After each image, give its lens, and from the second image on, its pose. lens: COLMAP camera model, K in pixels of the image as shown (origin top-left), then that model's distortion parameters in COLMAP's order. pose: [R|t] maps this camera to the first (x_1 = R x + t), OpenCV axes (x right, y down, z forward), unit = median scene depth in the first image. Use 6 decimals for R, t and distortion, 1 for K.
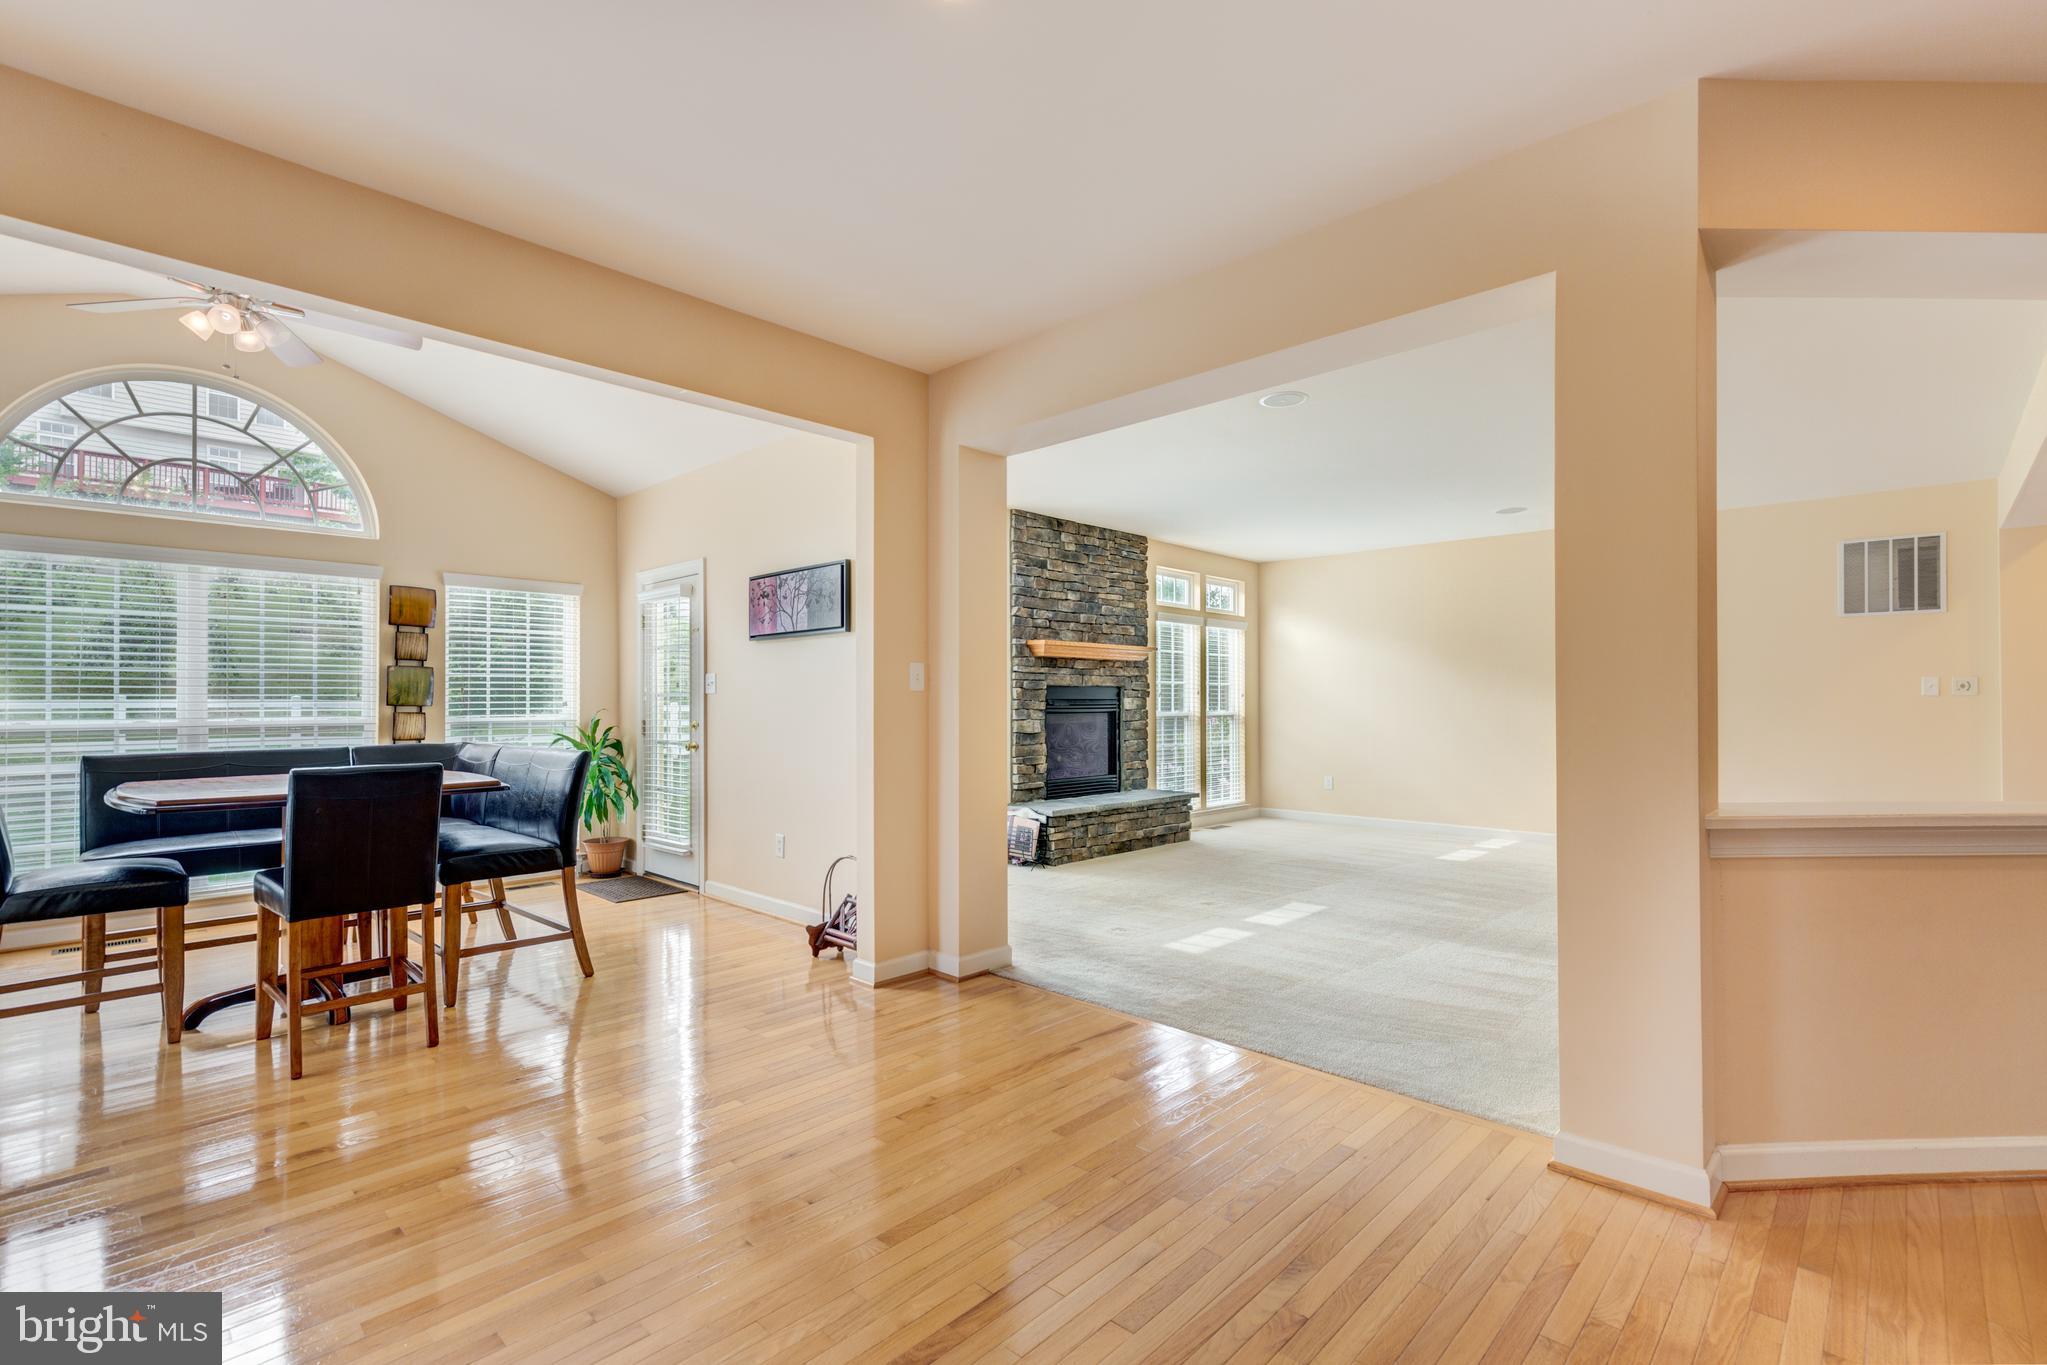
lens RADIAL K [[926.1, 0, 1026.7], [0, 926.1, 689.9], [0, 0, 1]] dist [0.010460, -0.003772]
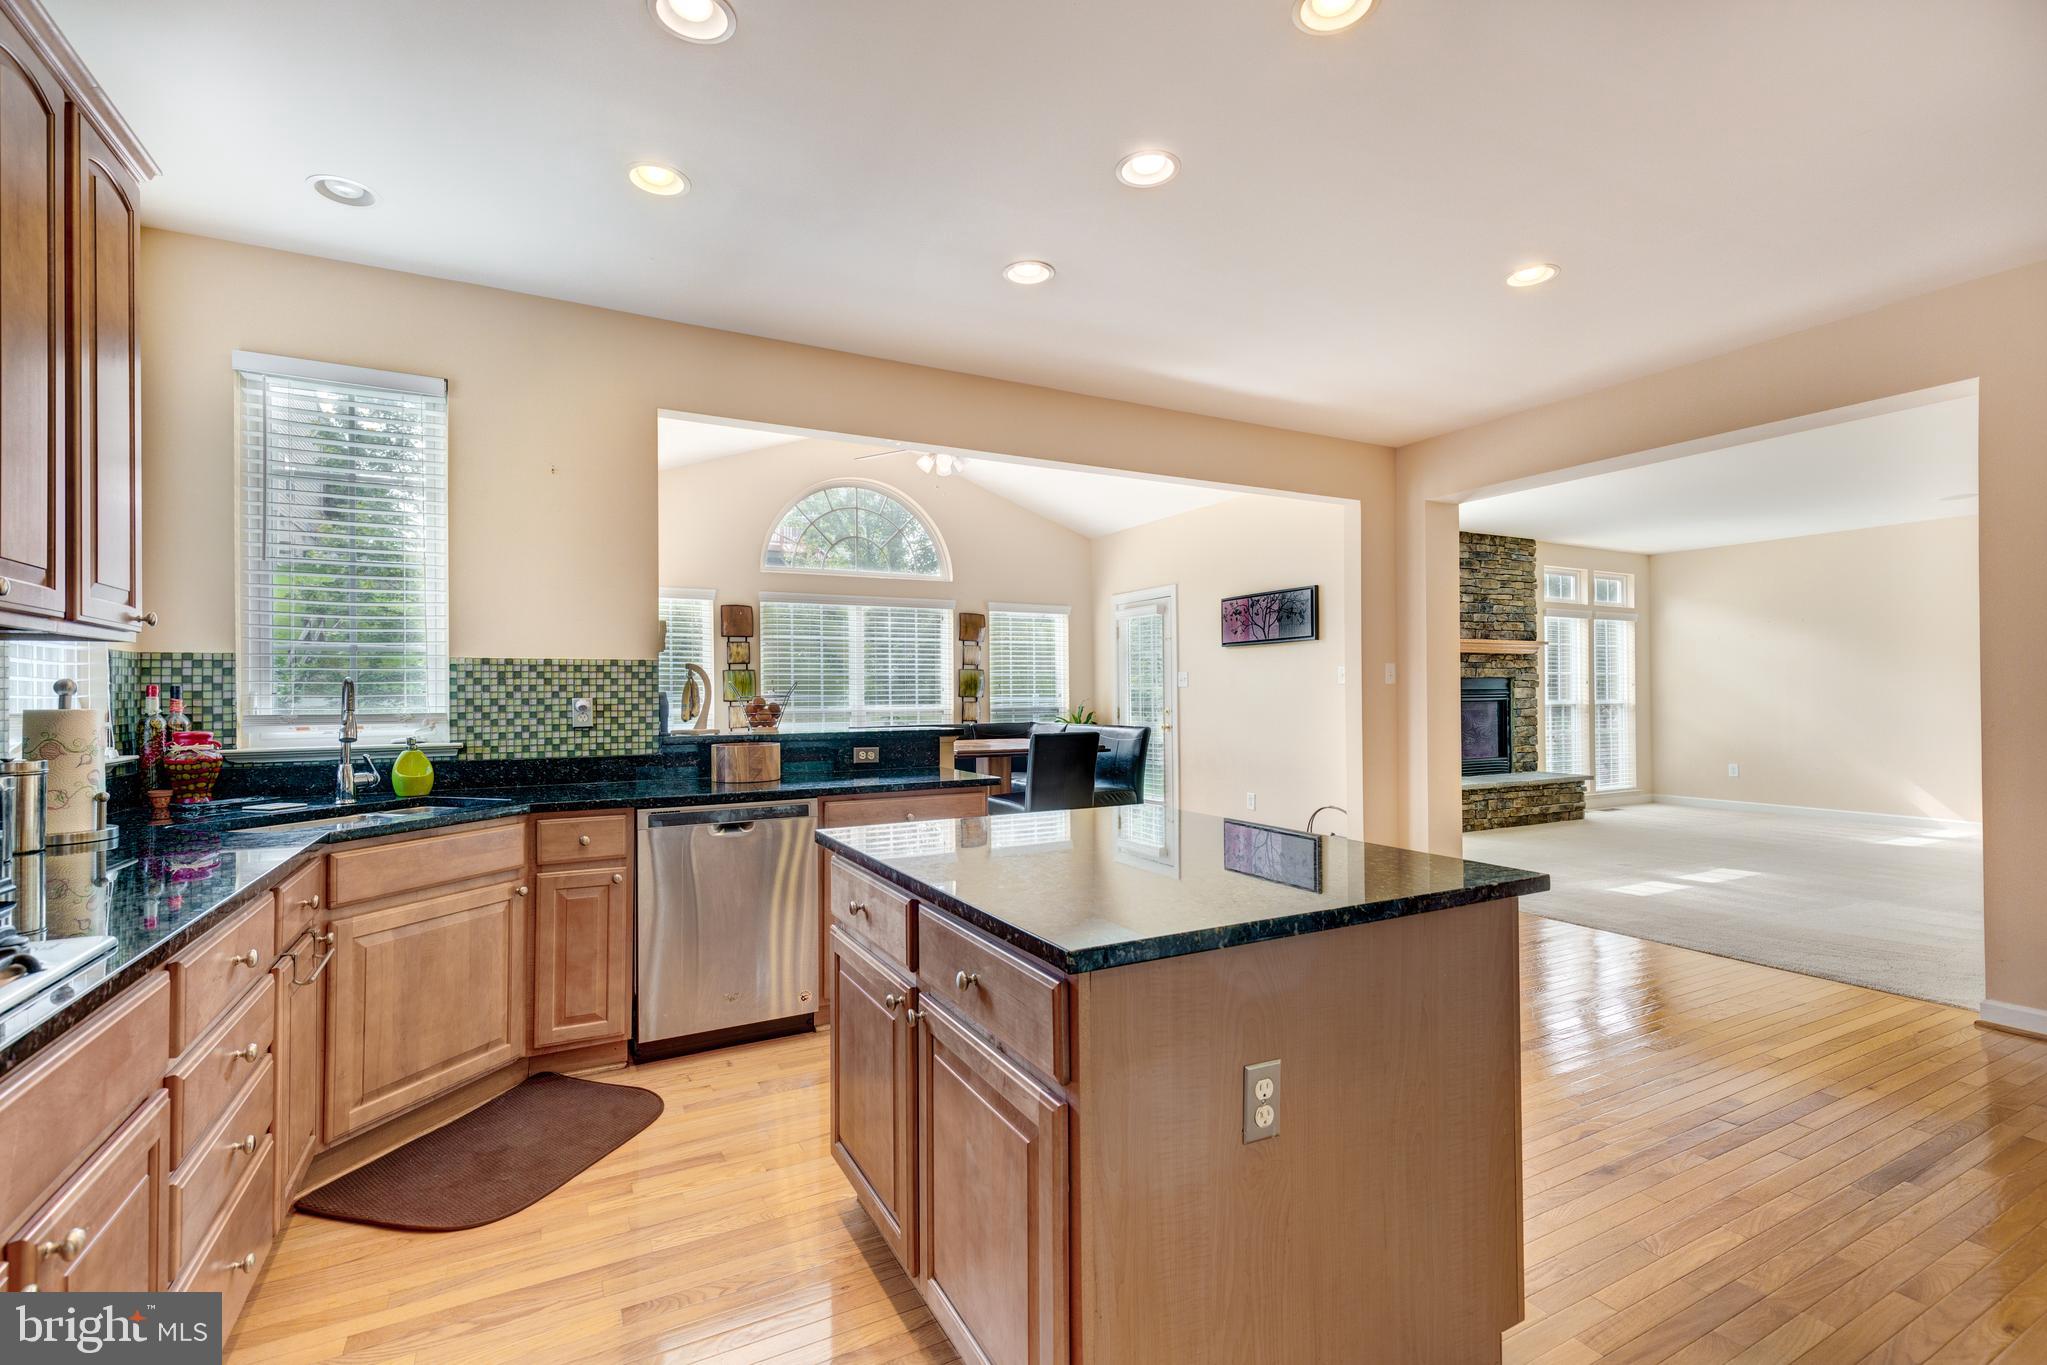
lens RADIAL K [[926.1, 0, 1018.8], [0, 926.1, 689.3], [0, 0, 1]] dist [0.010460, -0.003772]
pose [[0.949310, -0.006381, -0.314278, -0.113053], [0.009008, 0.999936, 0.006907, -0.002959], [0.314214, -0.009388, 0.949306, -0.246513]]
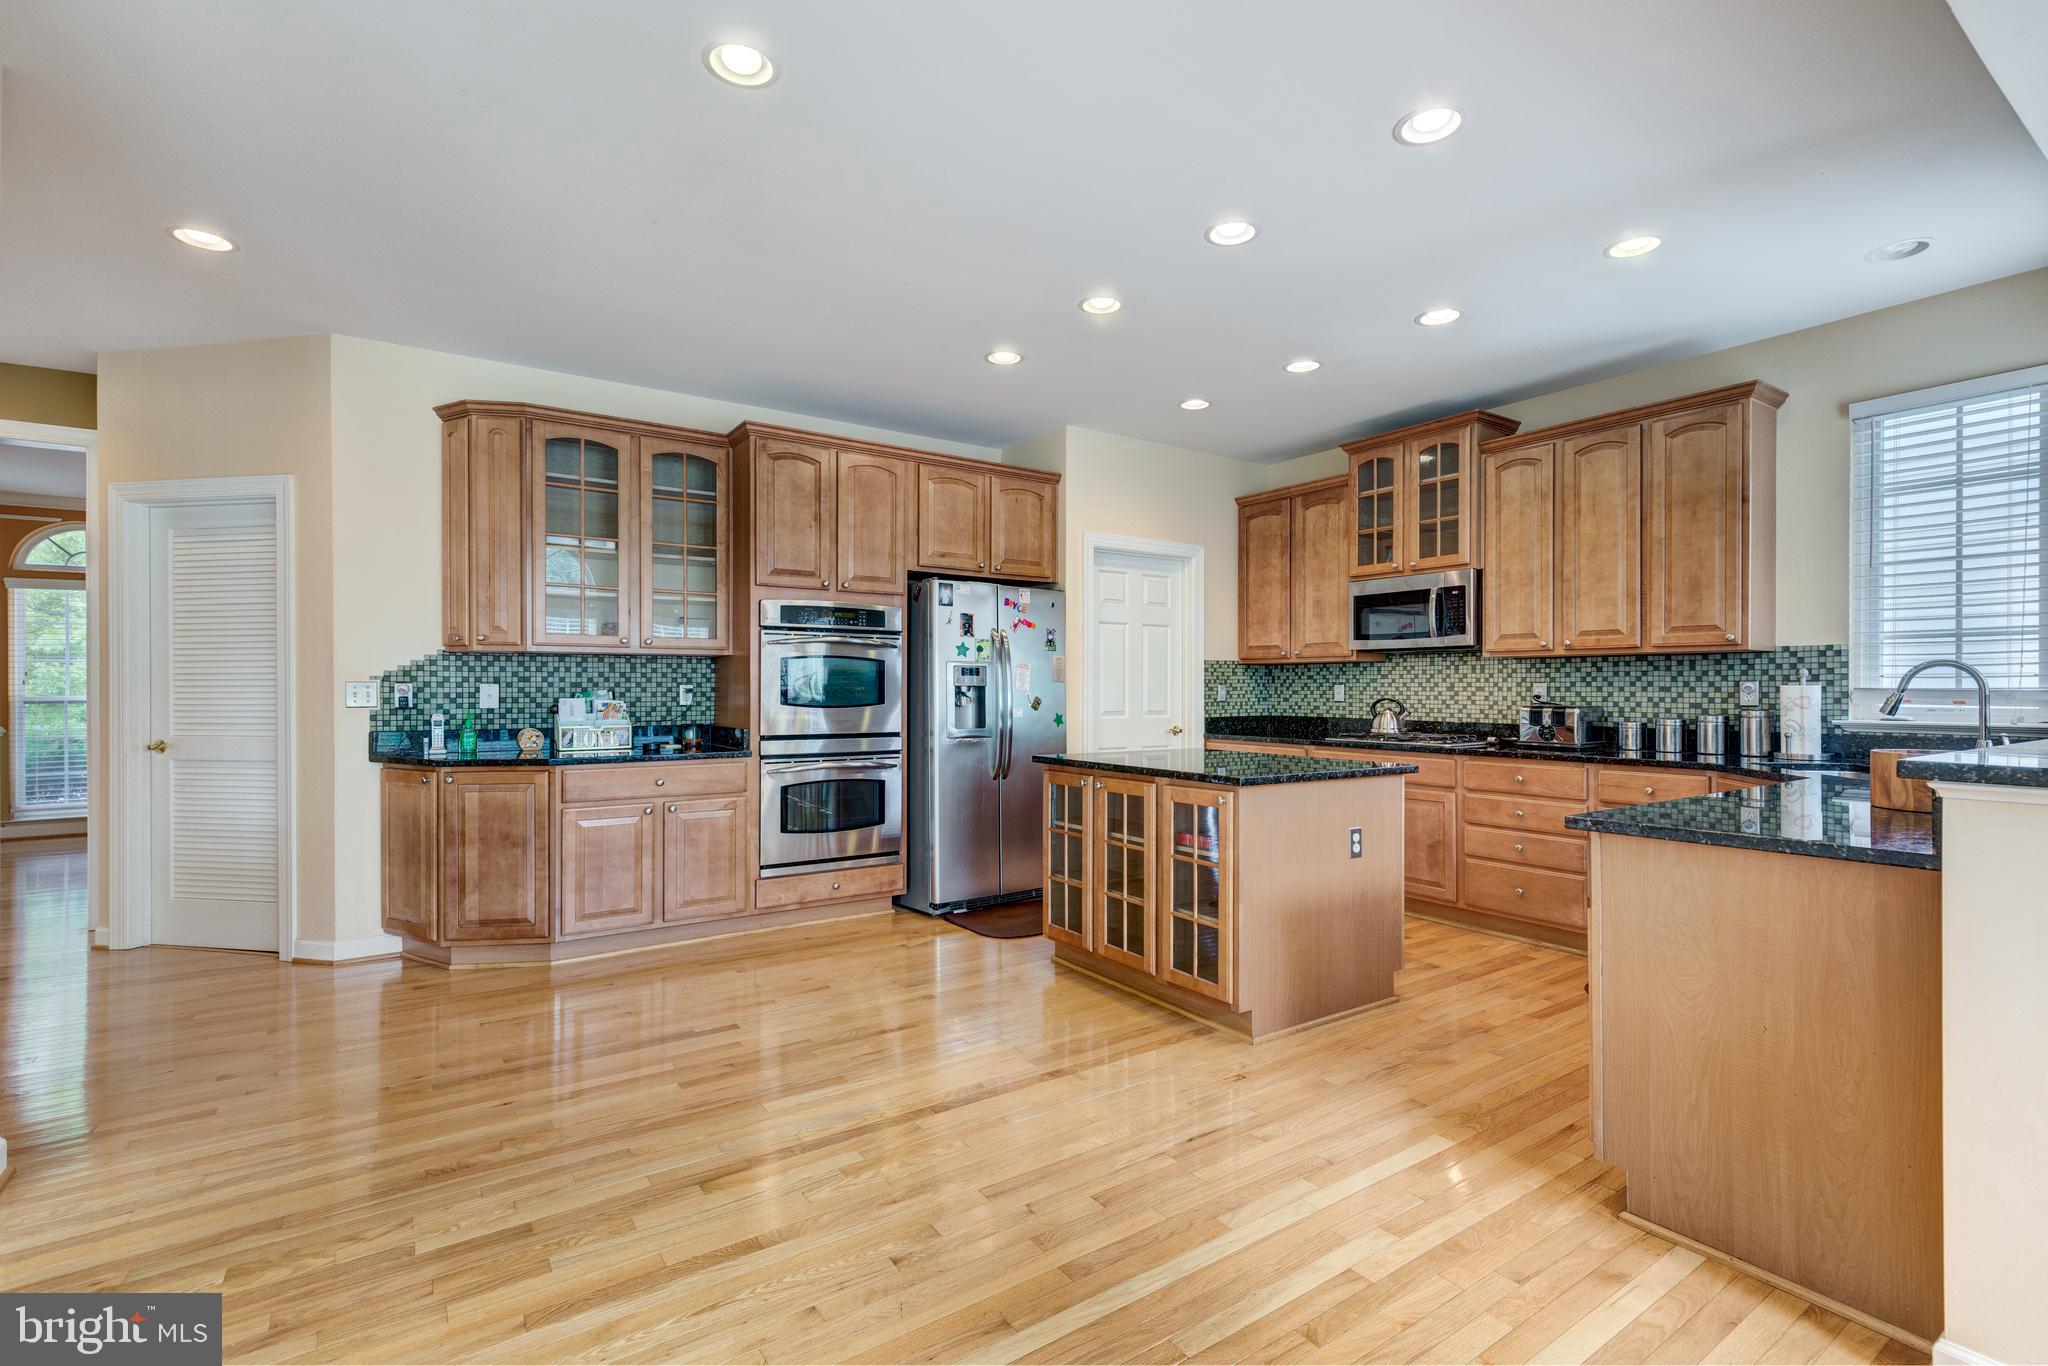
lens RADIAL K [[926.6, 0, 1022.2], [0, 926.6, 678.6], [0, 0, 1]] dist [0.010460, -0.003772]
pose [[-0.974607, 0.003826, 0.223889, -0.177144], [-0.000879, 0.999781, -0.020914, 0.009976], [-0.223920, -0.020580, -0.974390, 0.509039]]
